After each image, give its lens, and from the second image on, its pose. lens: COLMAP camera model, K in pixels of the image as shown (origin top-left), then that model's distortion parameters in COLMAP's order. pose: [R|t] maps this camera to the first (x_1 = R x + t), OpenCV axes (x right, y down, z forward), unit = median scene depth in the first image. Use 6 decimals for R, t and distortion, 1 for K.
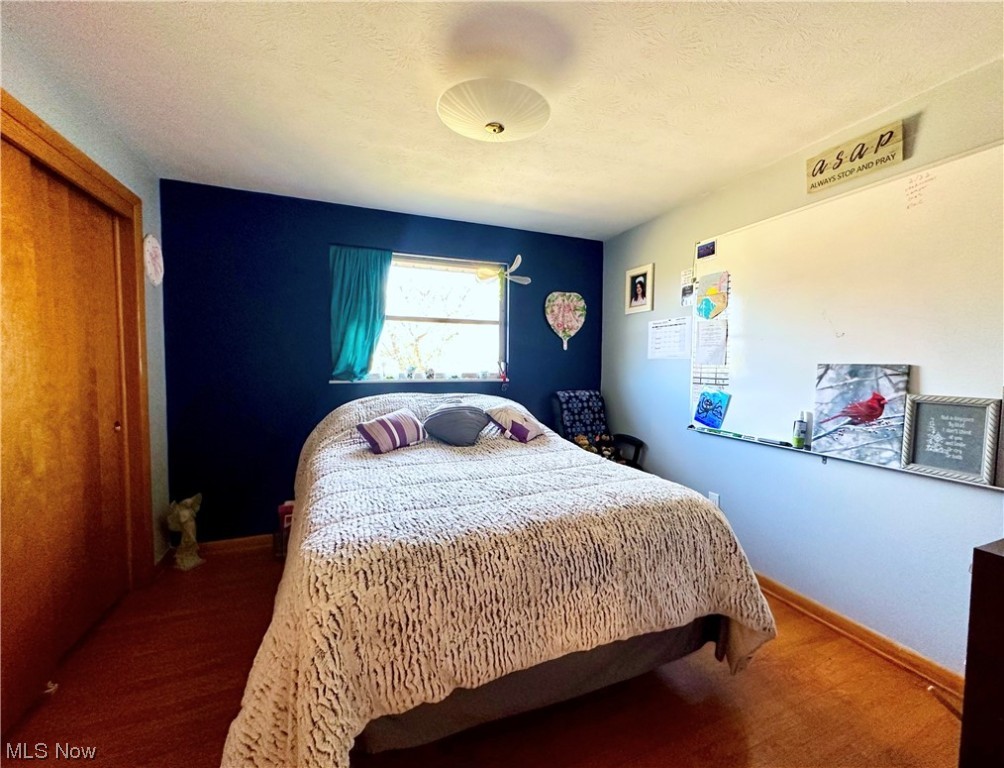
lens RADIAL K [[414.4, 0, 513.6], [0, 414.4, 383.4], [0, 0, 1]] dist [-0.002720, 0.000265]
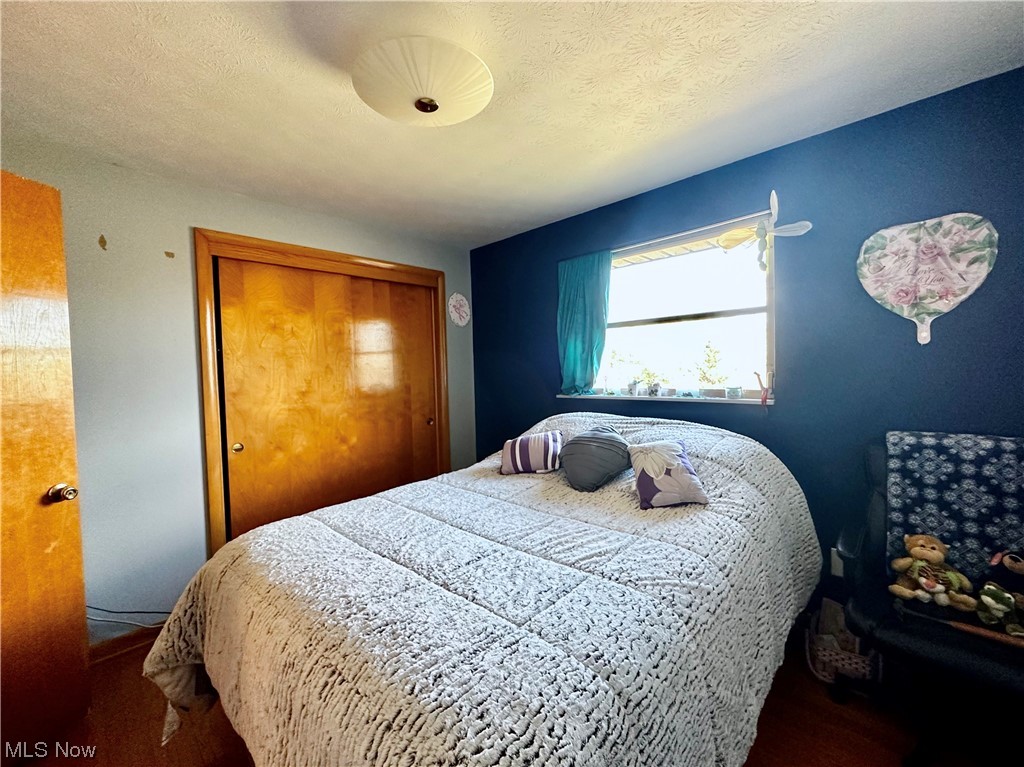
lens RADIAL K [[408.8, 0, 514.1], [0, 408.8, 381.5], [0, 0, 1]] dist [-0.000861, -0.000380]
pose [[0.409392, 0.008818, -0.912316, 0.390334], [-0.013709, 0.999900, 0.003513, -0.036783], [0.912255, 0.011069, 0.409472, 0.429071]]
